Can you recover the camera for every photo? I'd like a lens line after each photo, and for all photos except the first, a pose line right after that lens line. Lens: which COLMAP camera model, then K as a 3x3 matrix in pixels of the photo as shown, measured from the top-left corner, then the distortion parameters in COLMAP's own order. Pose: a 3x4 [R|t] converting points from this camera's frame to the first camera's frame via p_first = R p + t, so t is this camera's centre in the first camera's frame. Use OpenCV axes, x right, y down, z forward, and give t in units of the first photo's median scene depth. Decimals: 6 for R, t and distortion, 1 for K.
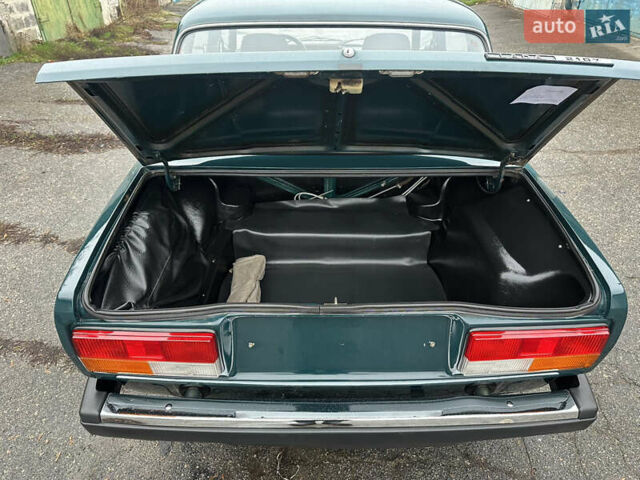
lens RADIAL K [[459.4, 0, 311.3], [0, 459.4, 240.6], [0, 0, 1]] dist [0.005968, -0.006814]
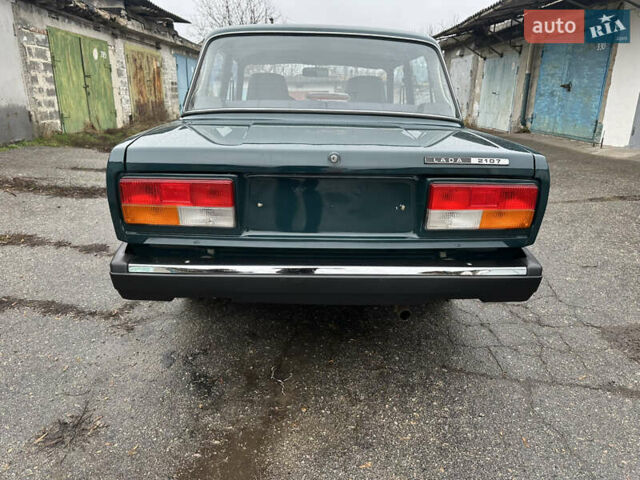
lens RADIAL K [[459.4, 0, 311.3], [0, 459.4, 240.6], [0, 0, 1]] dist [0.005968, -0.006814]
pose [[0.999505, 0.015543, 0.027338, -0.004792], [-0.007810, 0.964767, -0.262989, 0.155096], [-0.030462, 0.262645, 0.964412, -0.043176]]
